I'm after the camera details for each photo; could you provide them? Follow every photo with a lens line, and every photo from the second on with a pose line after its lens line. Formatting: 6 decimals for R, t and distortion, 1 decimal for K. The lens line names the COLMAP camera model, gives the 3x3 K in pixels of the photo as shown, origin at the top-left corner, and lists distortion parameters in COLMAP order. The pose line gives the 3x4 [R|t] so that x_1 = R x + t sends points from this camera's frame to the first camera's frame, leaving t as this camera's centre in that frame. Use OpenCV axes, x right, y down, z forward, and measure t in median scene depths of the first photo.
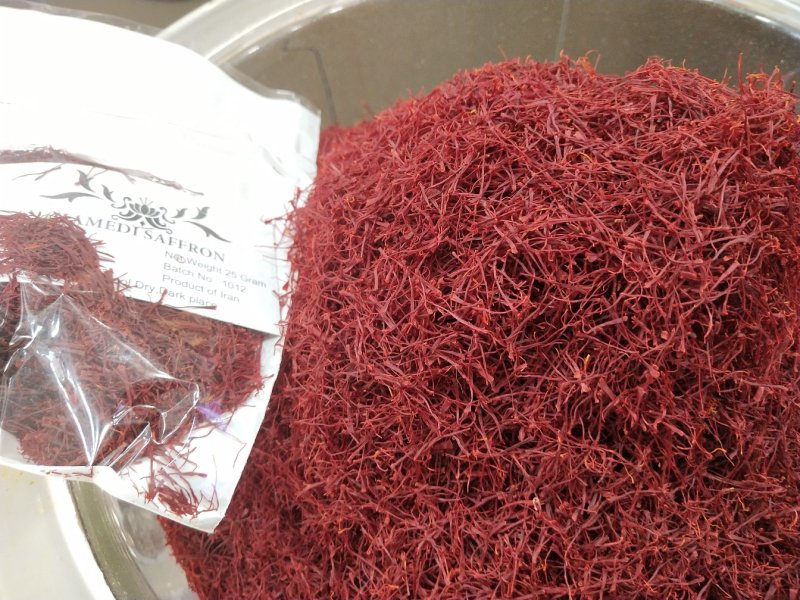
lens RADIAL K [[816.1, 0, 400.4], [0, 816.1, 301.7], [0, 0, 1]] dist [0.094786, 0.000000]
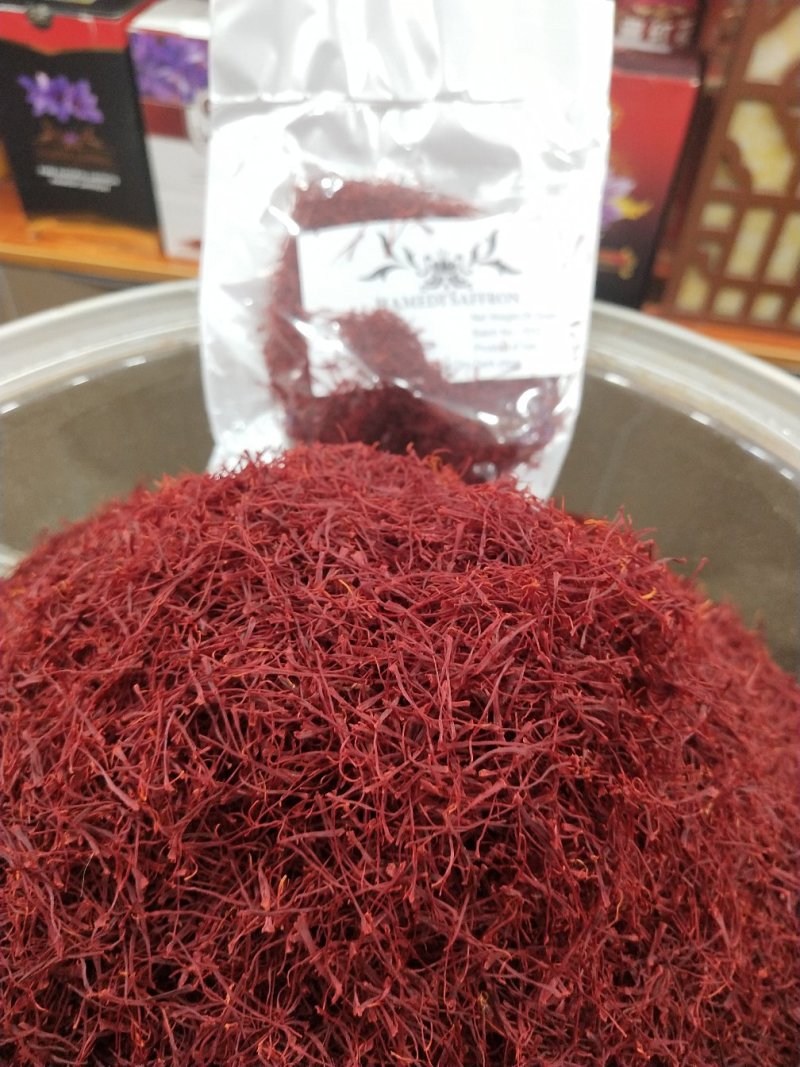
lens RADIAL K [[1088.5, 0, 399.9], [0, 1088.5, 530.6], [0, 0, 1]] dist [0.094786, 0.000000]
pose [[0.976289, 0.171174, -0.132510, 0.393359], [-0.190988, 0.969269, -0.155052, -0.088409], [0.101897, 0.176683, 0.978979, 0.075140]]
